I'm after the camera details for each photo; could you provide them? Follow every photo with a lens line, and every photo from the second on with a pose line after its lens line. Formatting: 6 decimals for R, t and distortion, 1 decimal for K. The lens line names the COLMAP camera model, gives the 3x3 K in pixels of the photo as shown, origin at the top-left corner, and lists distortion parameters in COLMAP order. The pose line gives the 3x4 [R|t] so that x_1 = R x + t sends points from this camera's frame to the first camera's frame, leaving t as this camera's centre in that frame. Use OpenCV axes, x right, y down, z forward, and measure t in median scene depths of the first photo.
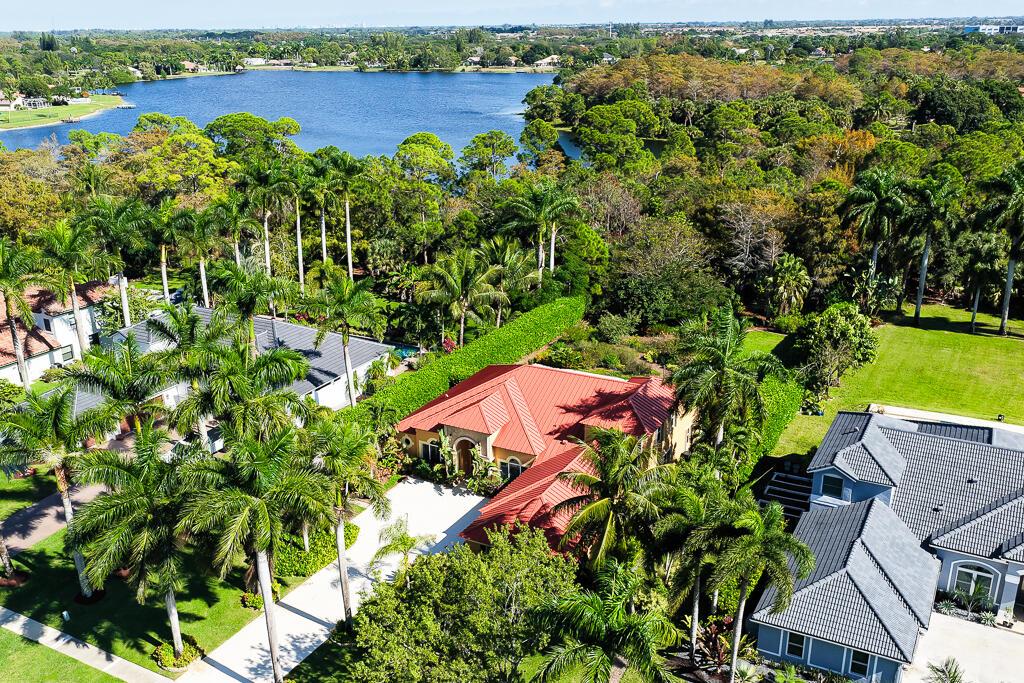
lens RADIAL K [[933.8, 0, 506.4], [0, 933.8, 375.4], [0, 0, 1]] dist [-0.008602, 0.027396]
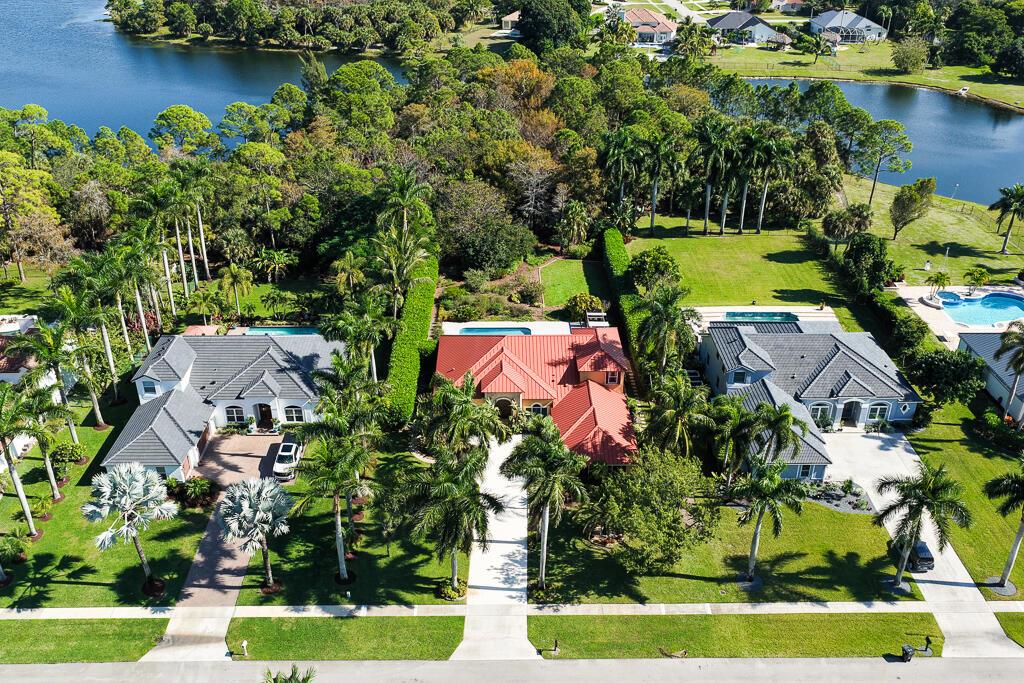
lens RADIAL K [[933.8, 0, 506.4], [0, 933.8, 375.4], [0, 0, 1]] dist [-0.008602, 0.027396]
pose [[0.870511, -0.229995, 0.435102, -0.429964], [0.162065, 0.968739, 0.187831, -0.154152], [-0.464700, -0.092994, 0.880571, -0.170136]]
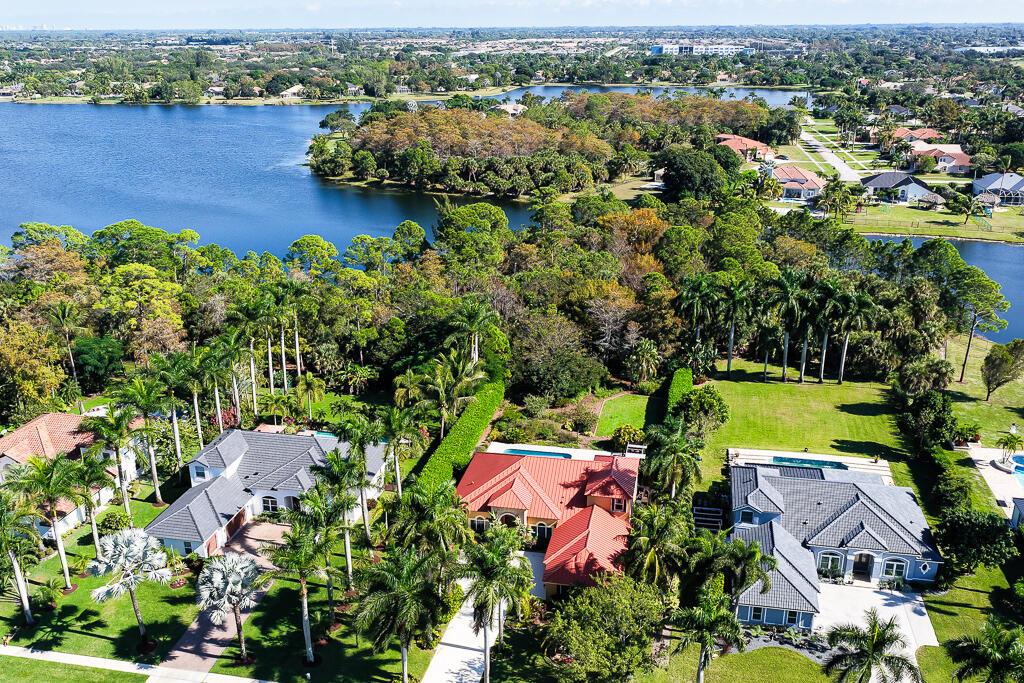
lens RADIAL K [[933.8, 0, 506.4], [0, 933.8, 375.4], [0, 0, 1]] dist [-0.008602, 0.027396]
pose [[0.955876, -0.096939, 0.277317, -0.288328], [0.096982, 0.995193, 0.013596, -0.113683], [-0.277302, 0.013899, 0.960682, -0.285298]]
